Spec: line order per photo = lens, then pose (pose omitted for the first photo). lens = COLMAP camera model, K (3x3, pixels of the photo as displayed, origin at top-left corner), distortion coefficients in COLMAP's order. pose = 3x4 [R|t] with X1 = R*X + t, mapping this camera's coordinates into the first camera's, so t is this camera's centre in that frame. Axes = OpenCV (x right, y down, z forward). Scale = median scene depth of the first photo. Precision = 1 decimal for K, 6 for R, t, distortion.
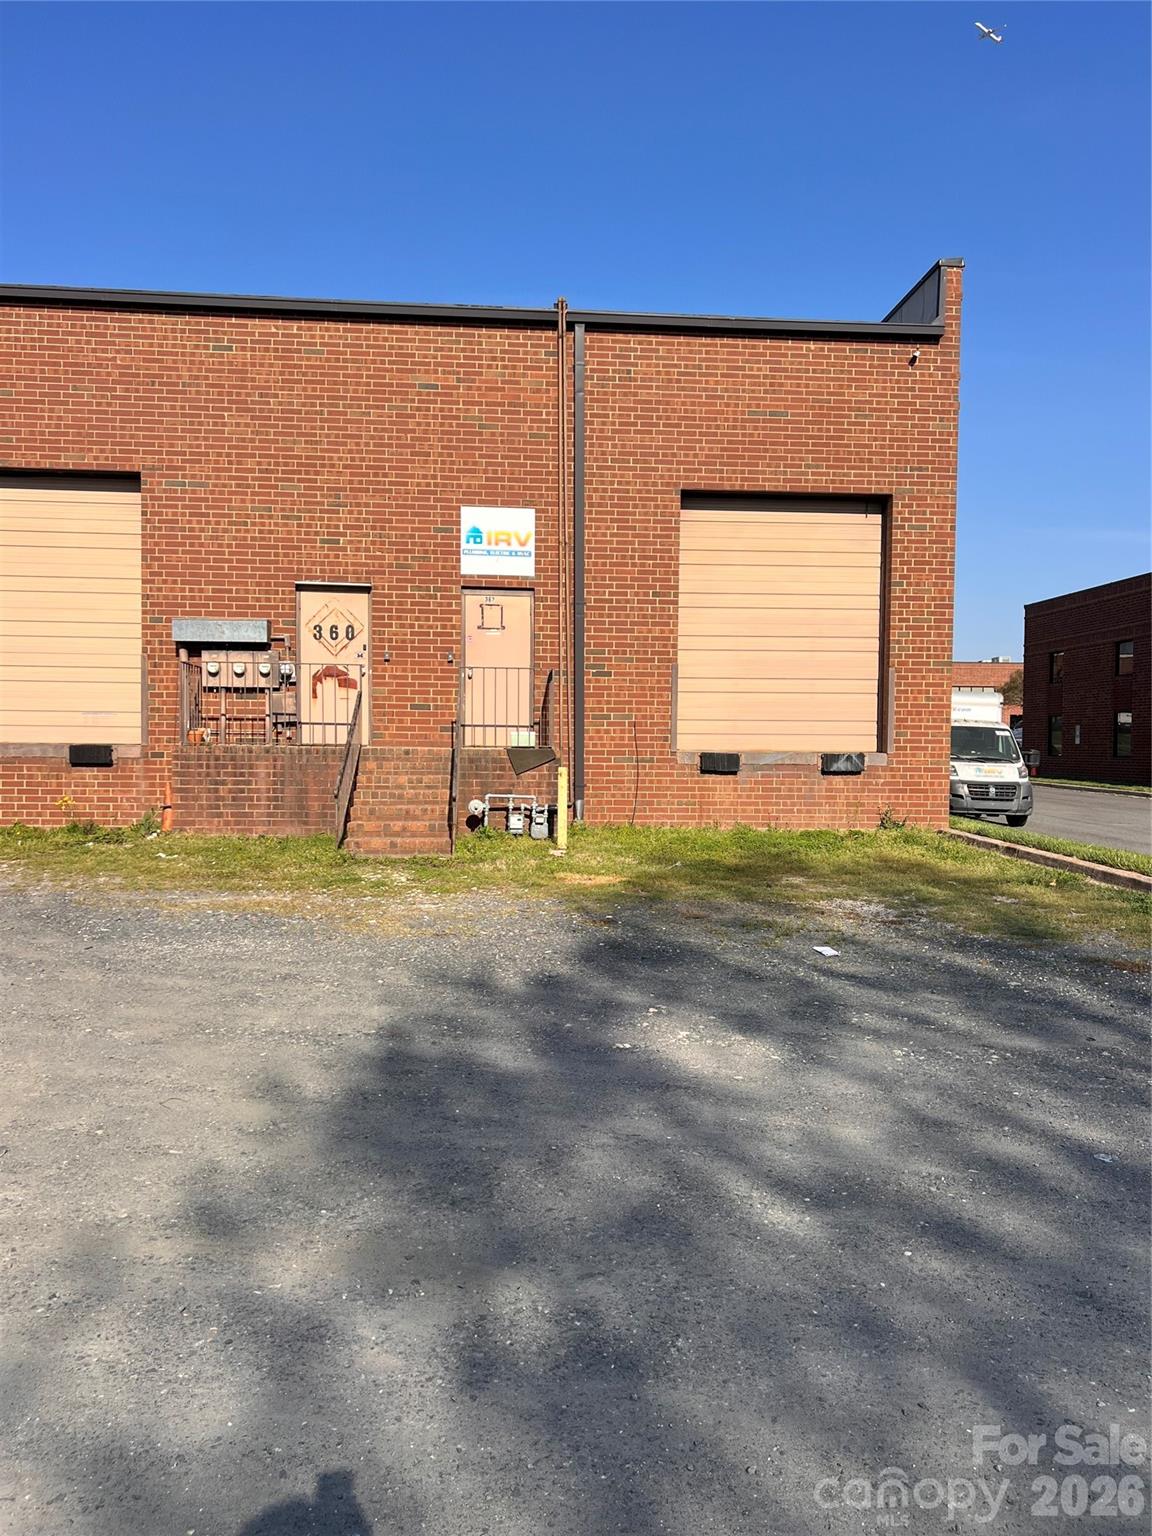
lens RADIAL K [[1179.4, 0, 553.4], [0, 1179.4, 788.3], [0, 0, 1]] dist [0.025784, -0.022874]
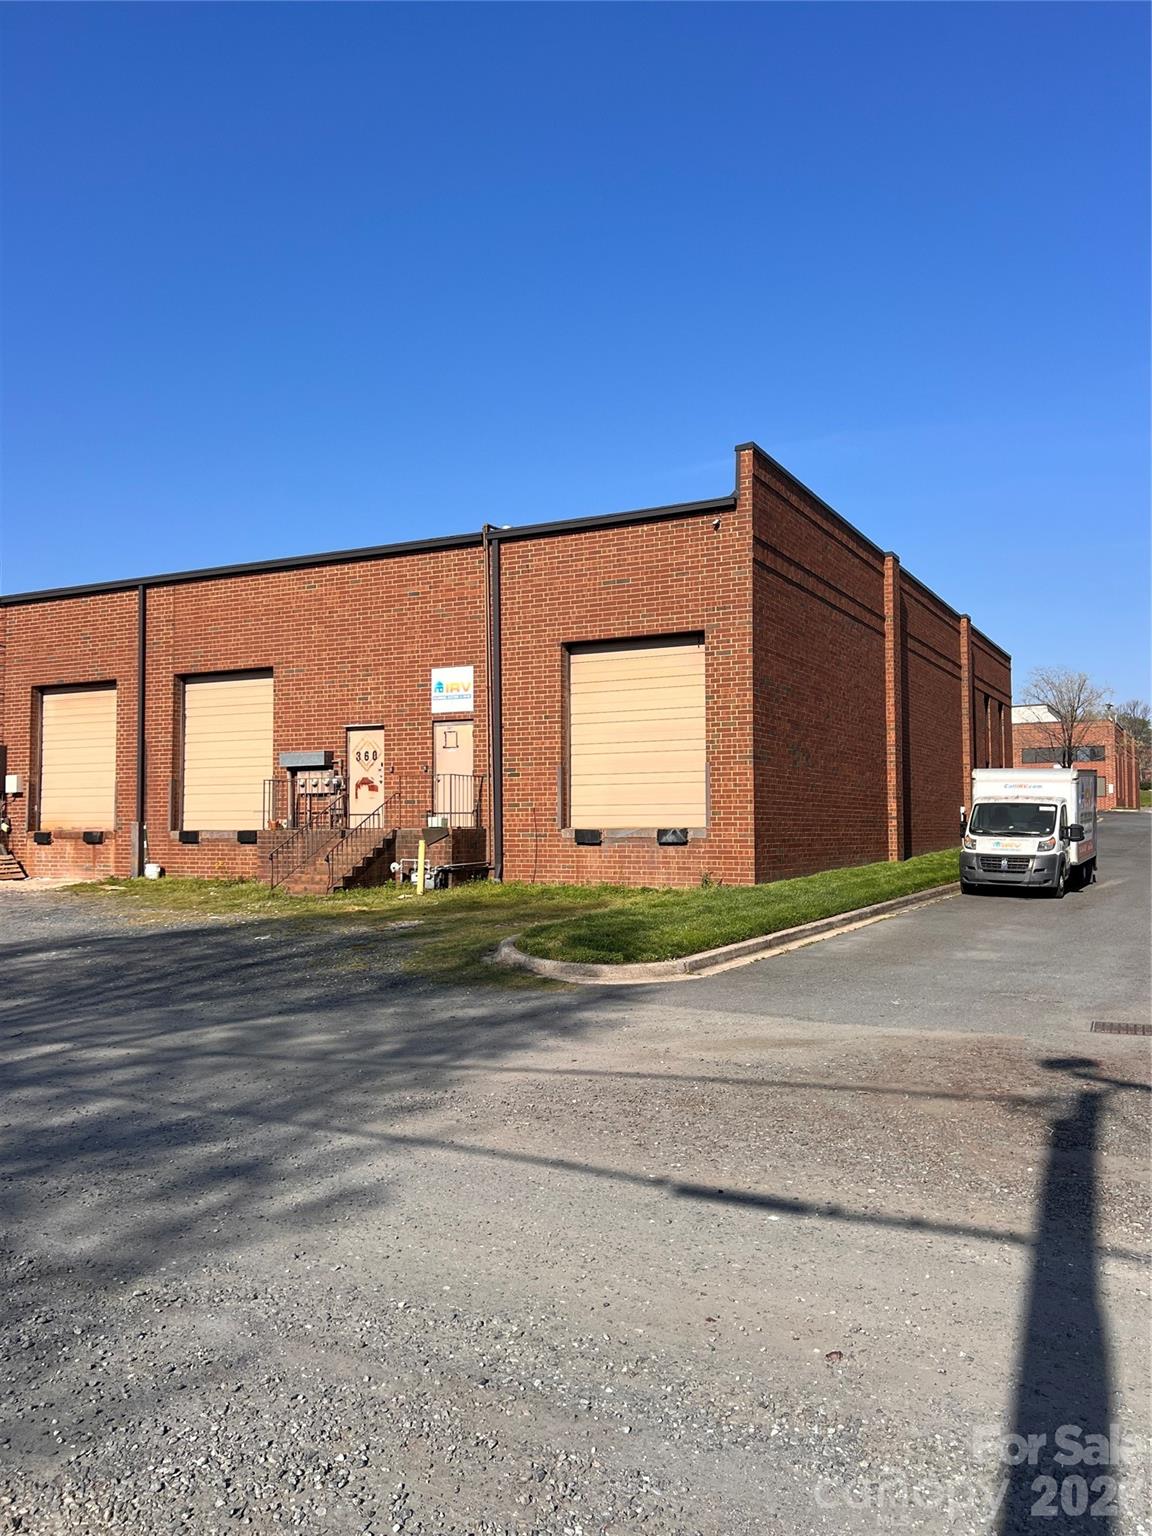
lens RADIAL K [[1205.3, 0, 570.2], [0, 1205.3, 781.8], [0, 0, 1]] dist [0.072652, -0.042030]
pose [[0.840865, -0.035016, -0.540111, 0.886172], [-0.006902, 0.997130, -0.075390, 0.020250], [0.541201, 0.067121, 0.838210, -0.185581]]
